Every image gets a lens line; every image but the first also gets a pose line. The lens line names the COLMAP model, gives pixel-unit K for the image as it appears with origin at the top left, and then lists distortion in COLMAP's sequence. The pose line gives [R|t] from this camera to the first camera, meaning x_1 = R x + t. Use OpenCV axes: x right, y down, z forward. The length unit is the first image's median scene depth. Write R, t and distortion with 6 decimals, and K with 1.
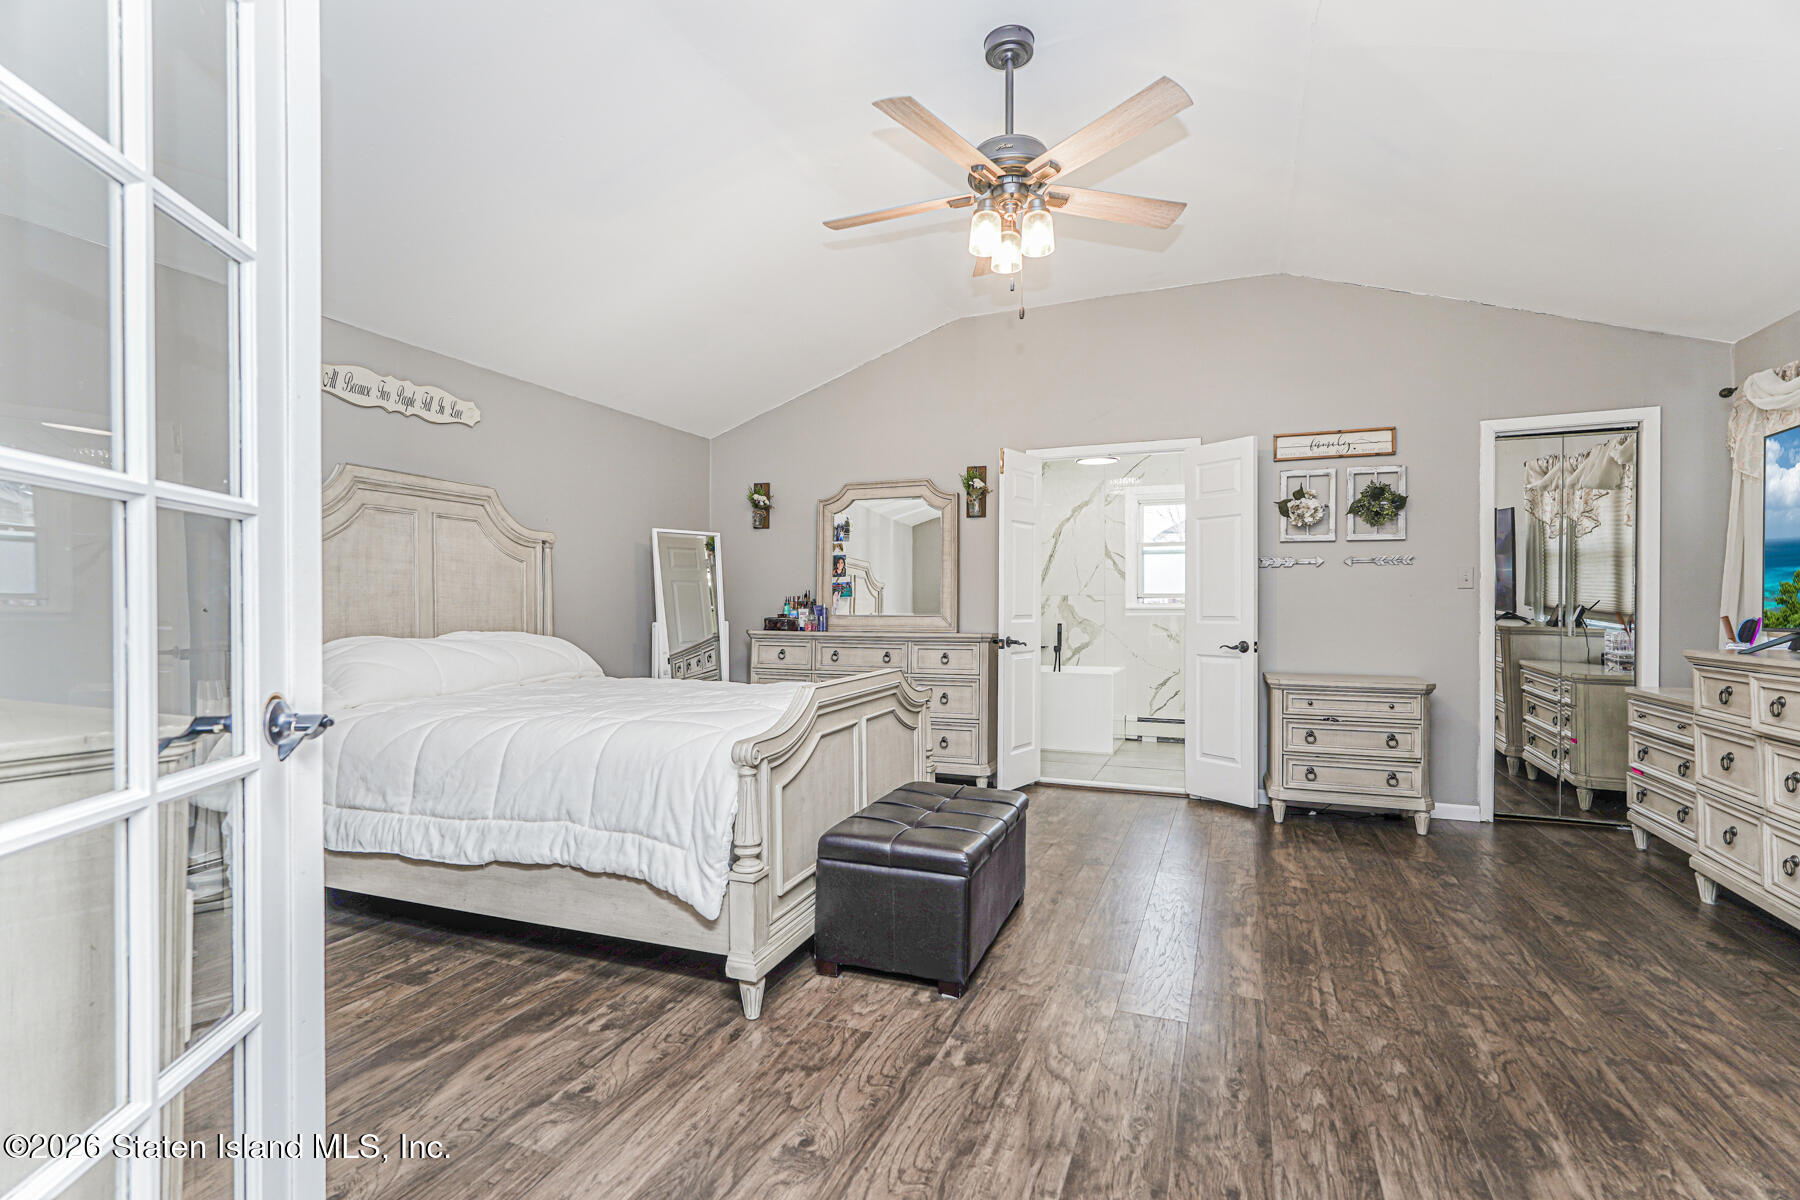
lens RADIAL K [[811.4, 0, 899.3], [0, 811.4, 607.6], [0, 0, 1]] dist [-0.017925, 0.010418]
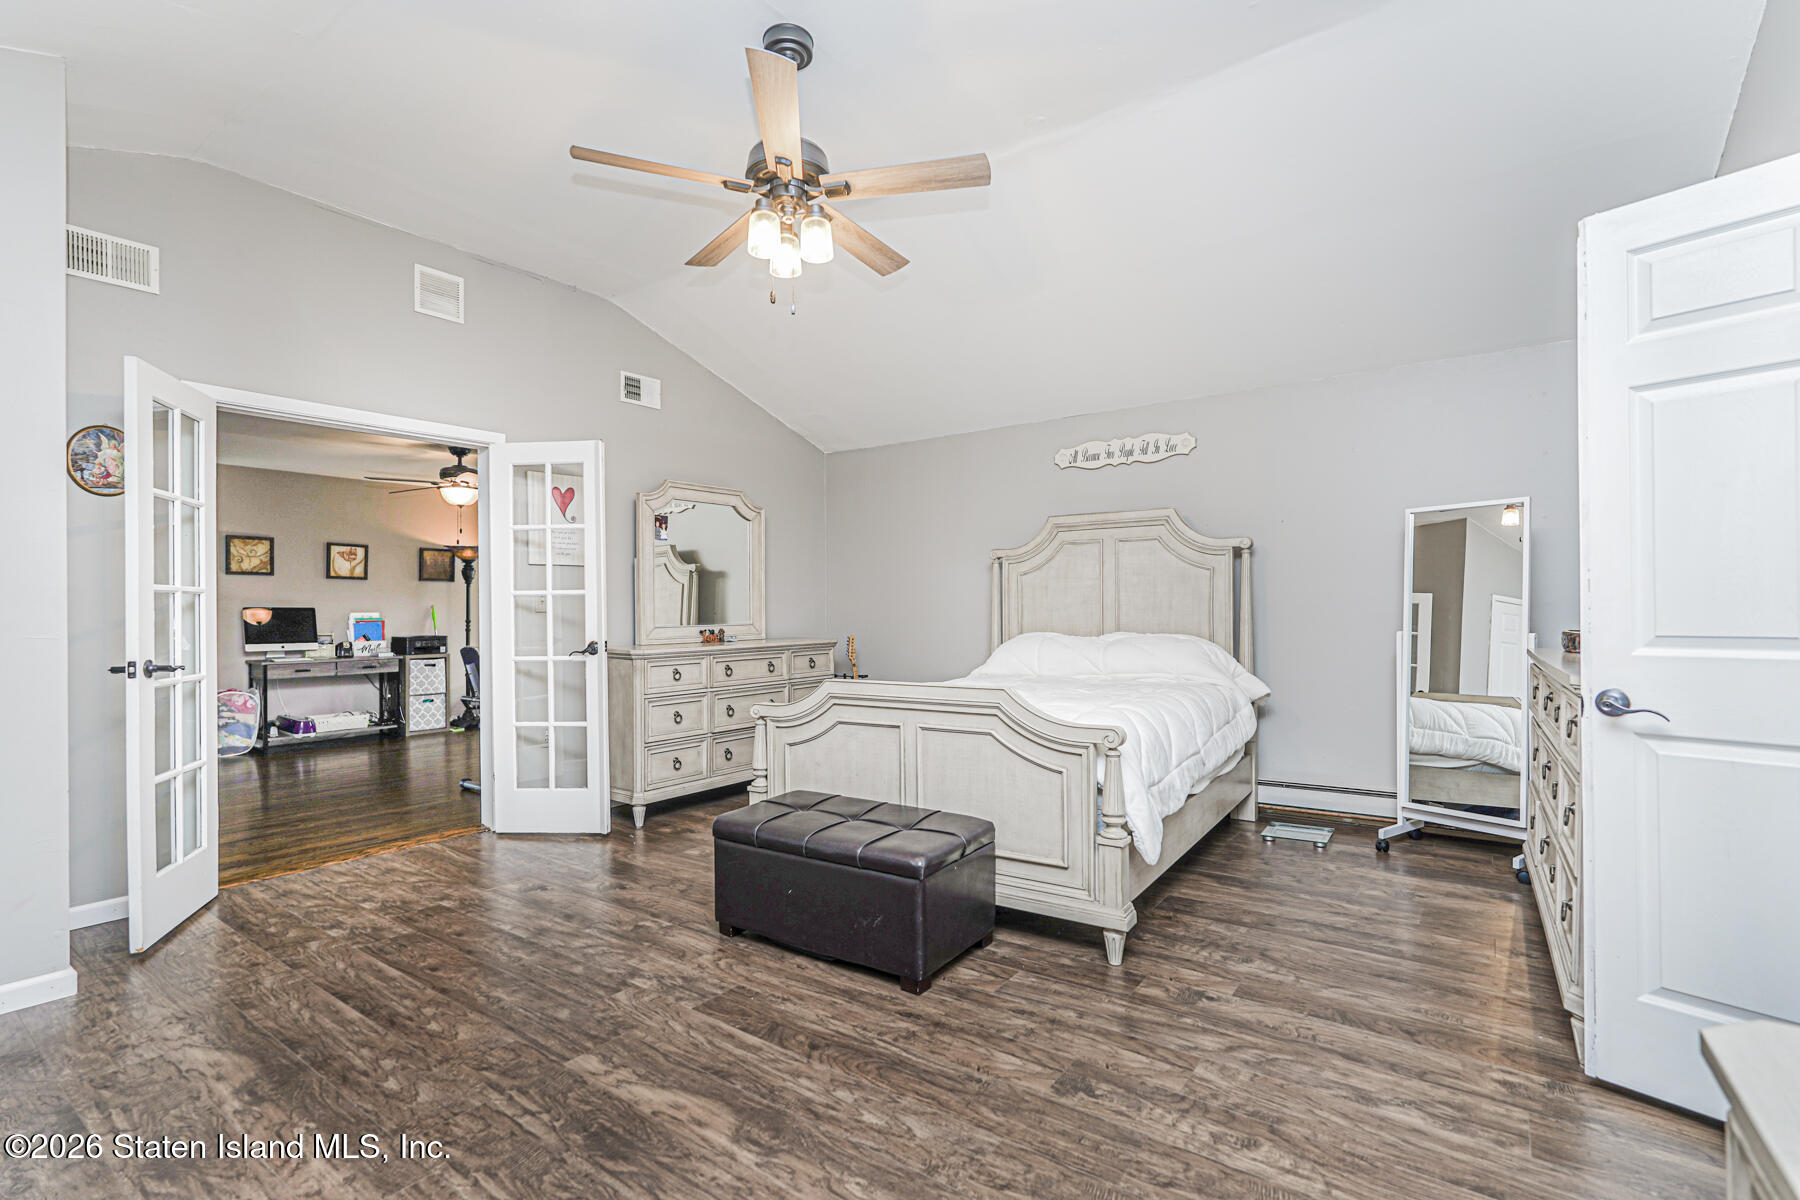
lens RADIAL K [[810.3, 0, 902.2], [0, 810.3, 607.6], [0, 0, 1]] dist [-0.024196, 0.010877]
pose [[-0.223662, -0.002256, -0.974664, 1.102989], [0.006940, 0.999968, -0.003907, -0.007790], [0.974642, -0.007638, -0.223640, 1.405047]]
